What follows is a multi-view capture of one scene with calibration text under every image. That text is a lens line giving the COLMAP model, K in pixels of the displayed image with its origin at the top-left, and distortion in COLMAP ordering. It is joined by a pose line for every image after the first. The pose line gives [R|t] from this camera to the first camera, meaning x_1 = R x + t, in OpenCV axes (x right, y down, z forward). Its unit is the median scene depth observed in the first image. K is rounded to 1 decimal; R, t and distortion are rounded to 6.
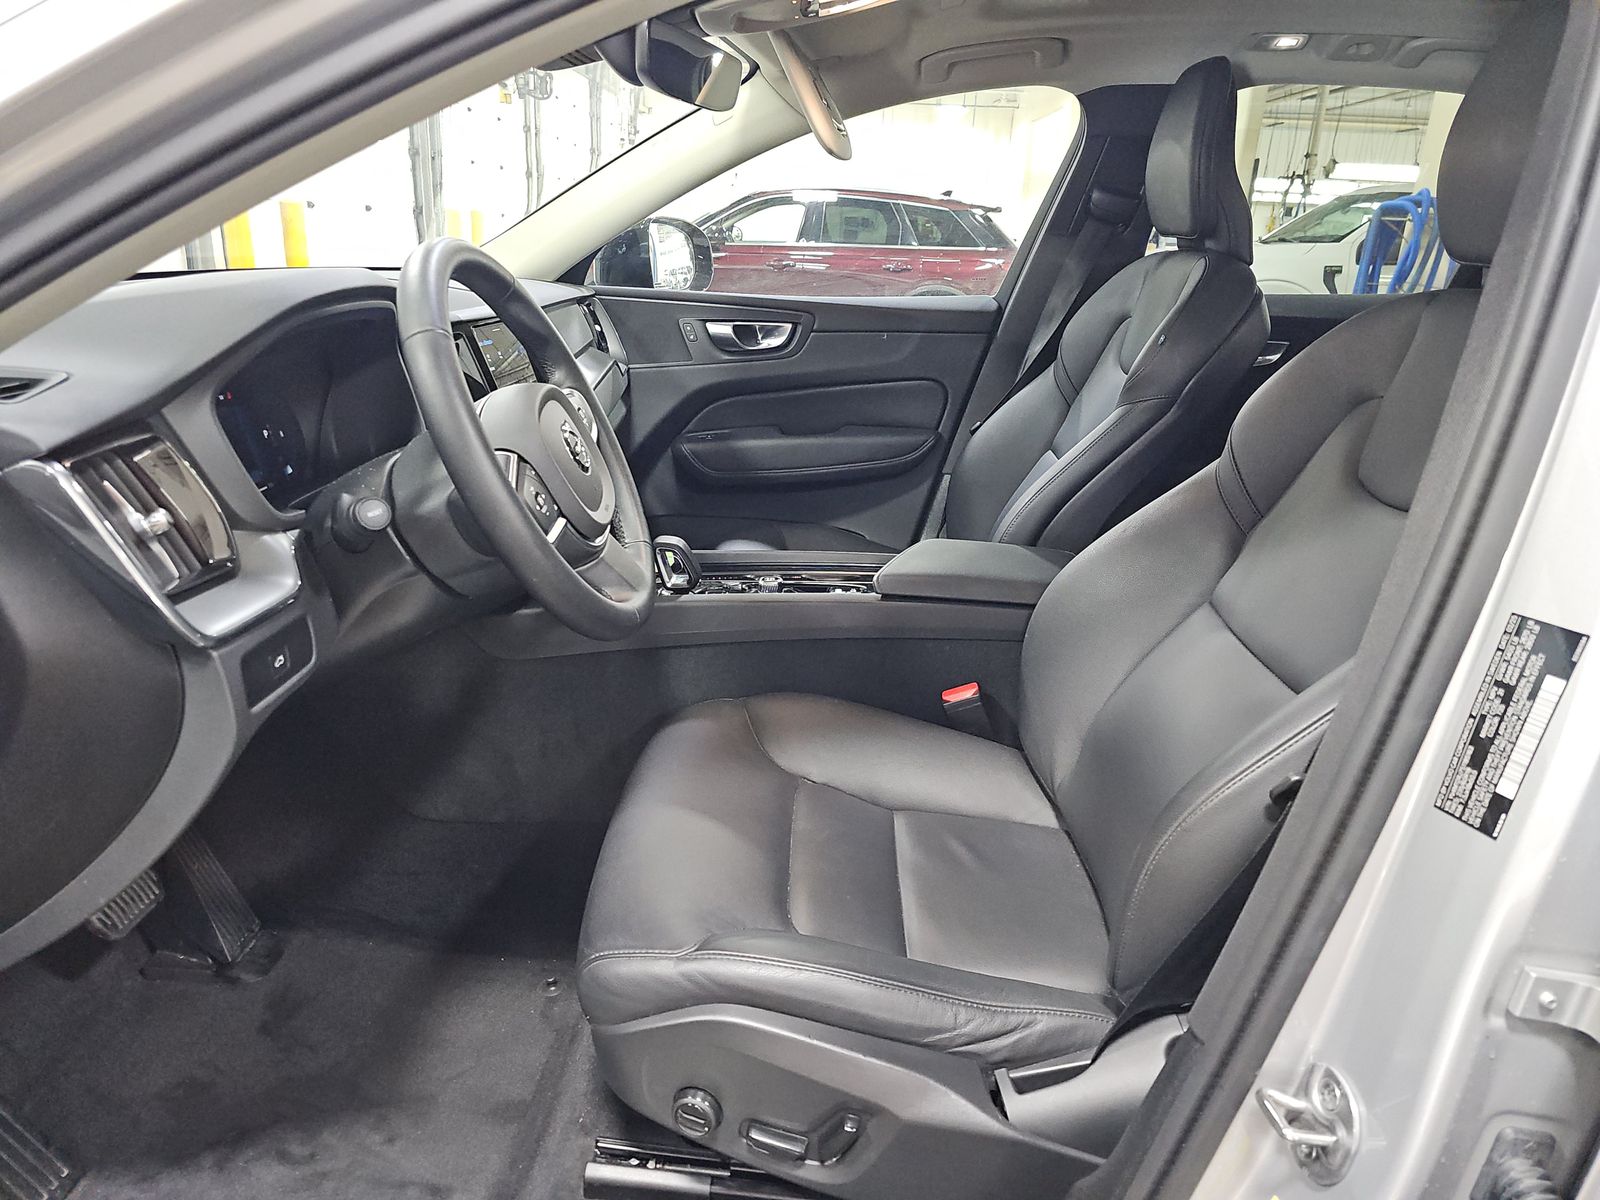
lens RADIAL K [[1021.5, 0, 802.5], [0, 1021.5, 596.3], [0, 0, 1]] dist [0.026526, -0.018409]
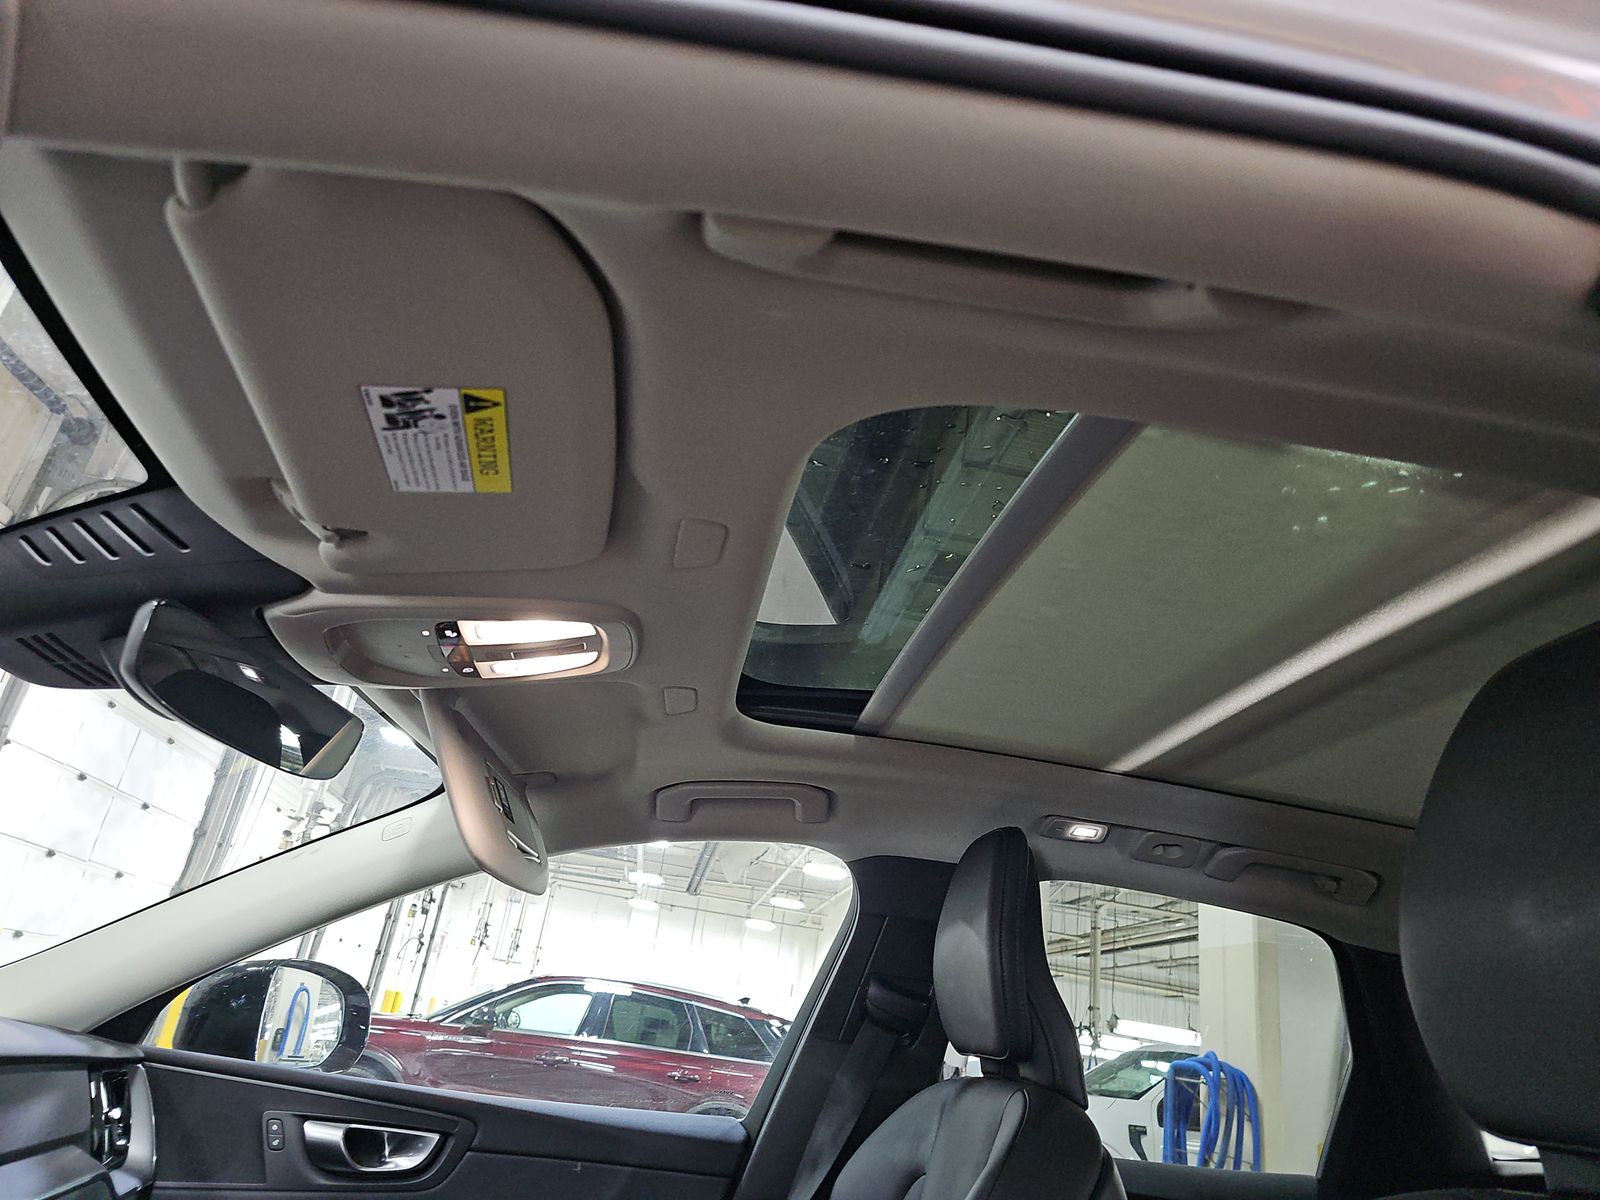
lens RADIAL K [[1021.5, 0, 806.3], [0, 1021.5, 598.0], [0, 0, 1]] dist [0.026526, -0.018409]
pose [[0.978973, 0.162467, 0.123356, 0.081974], [-0.034936, 0.729312, -0.683288, -0.069556], [-0.200977, 0.664611, 0.719653, 0.230834]]
